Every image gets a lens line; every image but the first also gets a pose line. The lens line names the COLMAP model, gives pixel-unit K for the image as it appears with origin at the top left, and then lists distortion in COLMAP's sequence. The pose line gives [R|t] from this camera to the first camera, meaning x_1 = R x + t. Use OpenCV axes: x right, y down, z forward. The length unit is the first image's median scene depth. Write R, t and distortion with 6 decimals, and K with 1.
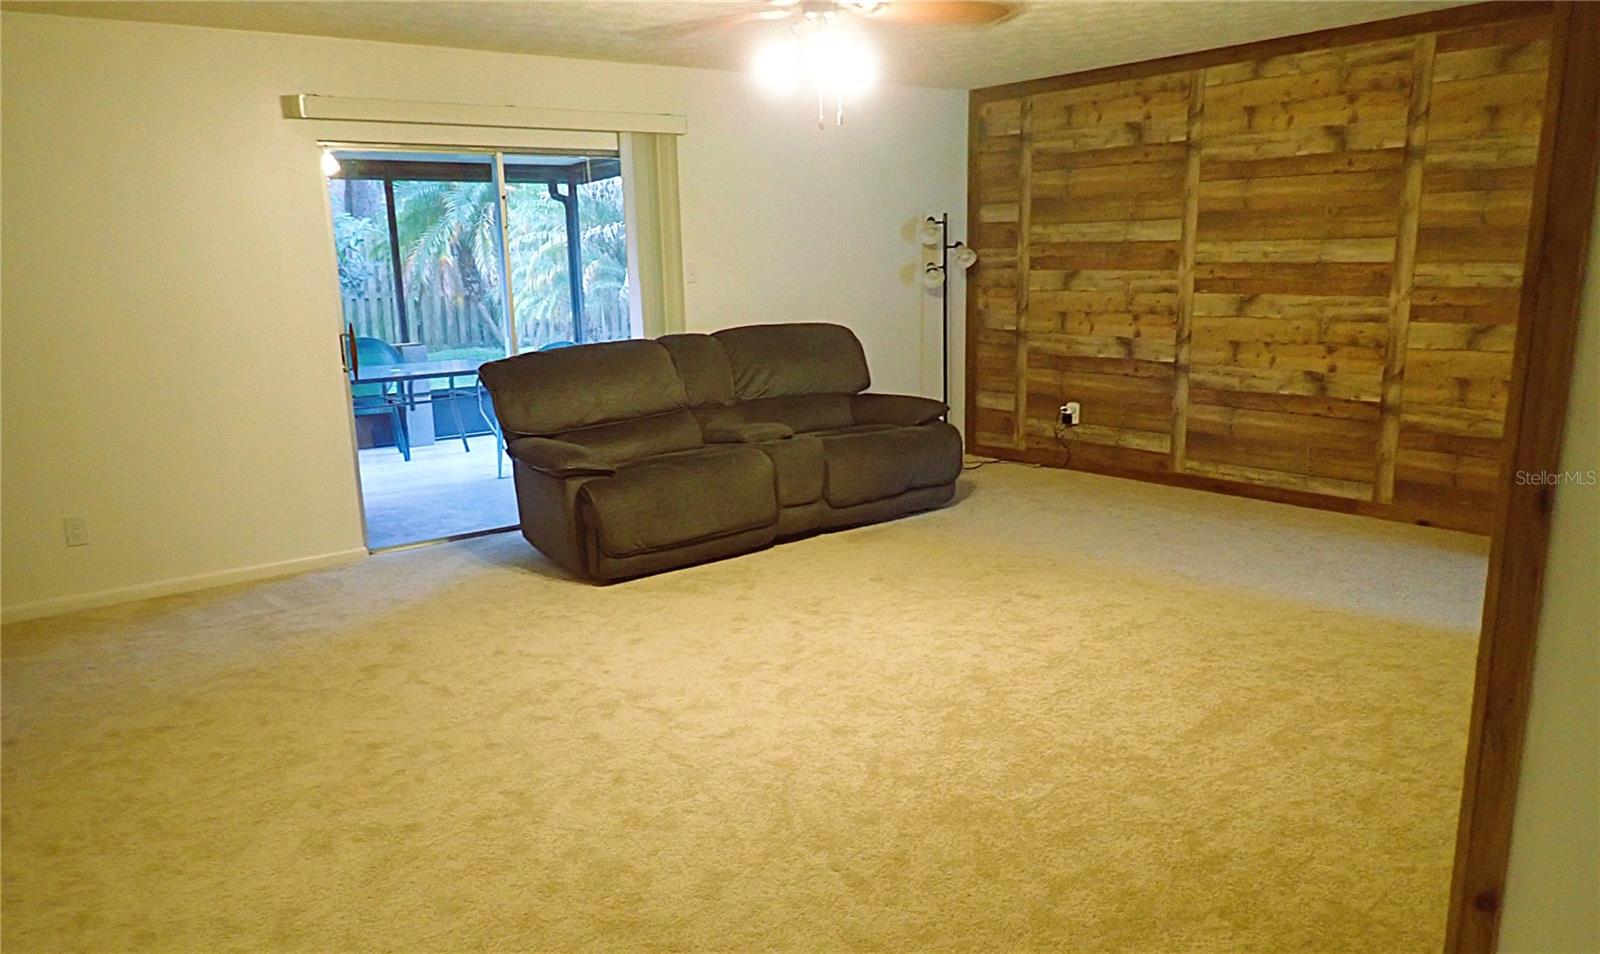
lens RADIAL K [[1180.2, 0, 802.9], [0, 1180.2, 536.0], [0, 0, 1]] dist [0.005451, 0.001734]
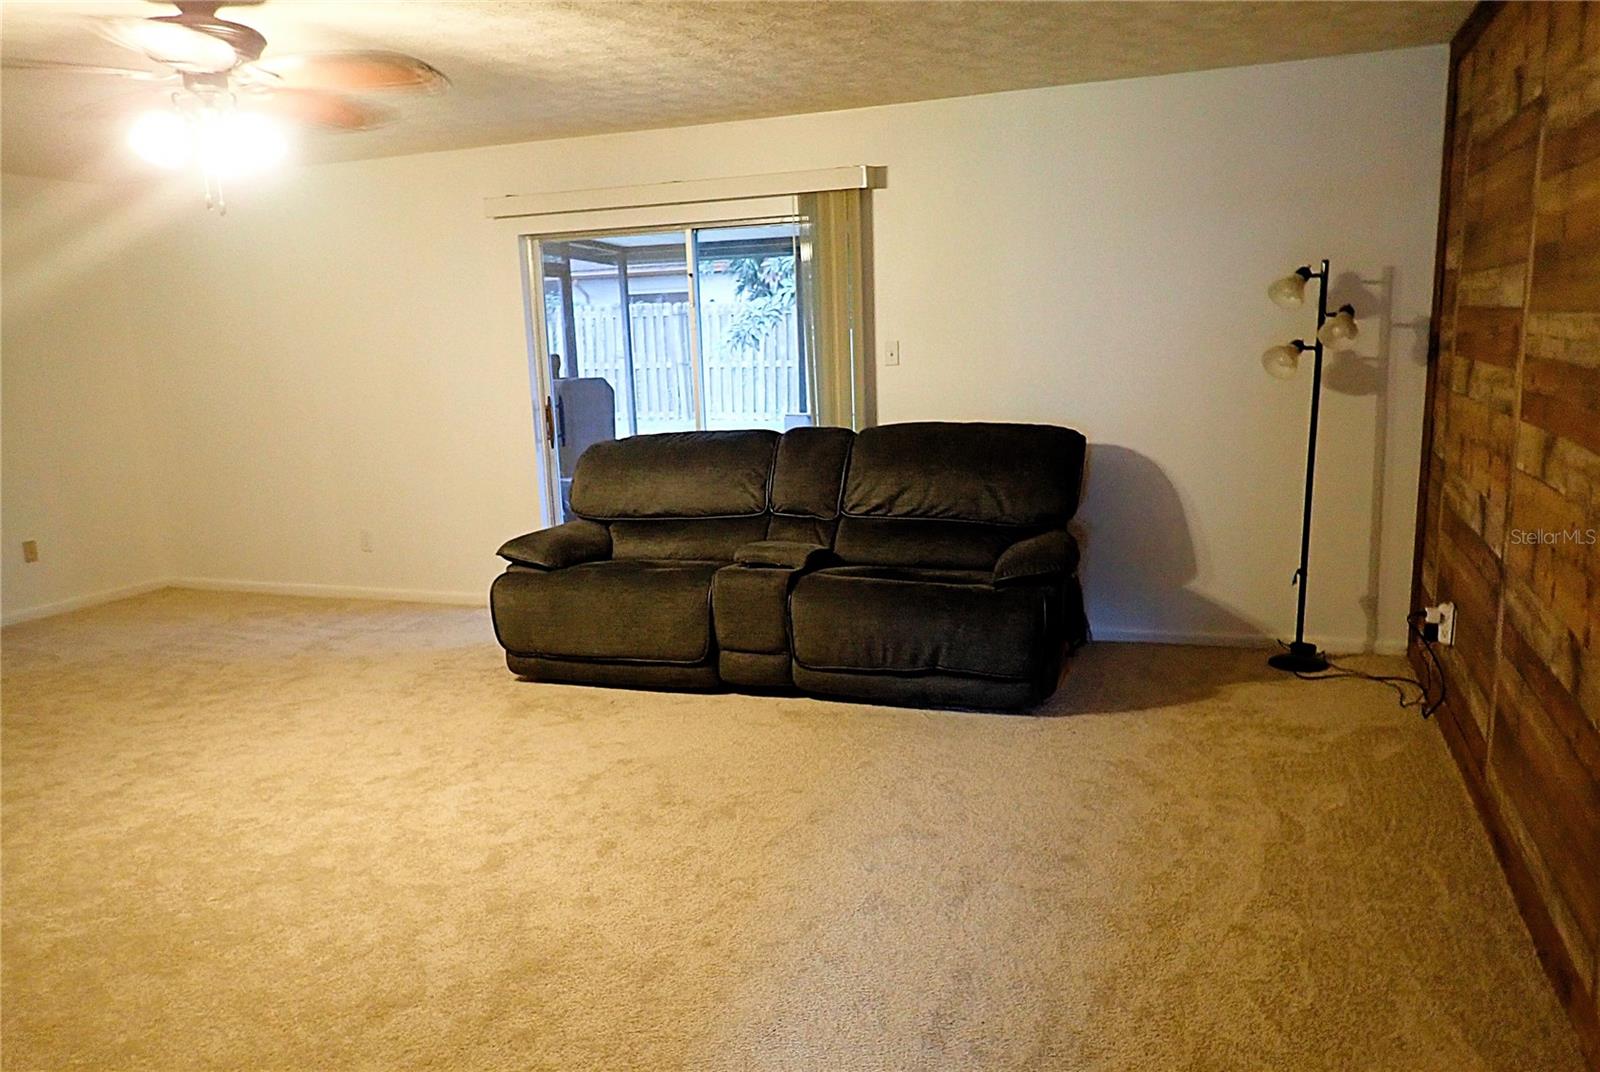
lens RADIAL K [[1177.9, 0, 800.0], [0, 1177.9, 536.0], [0, 0, 1]] dist [0.005785, 0.003164]
pose [[0.512910, 0.152265, -0.844831, 0.603409], [-0.178734, 0.981518, 0.068388, -0.146411], [0.839630, 0.115923, 0.530645, 0.537545]]
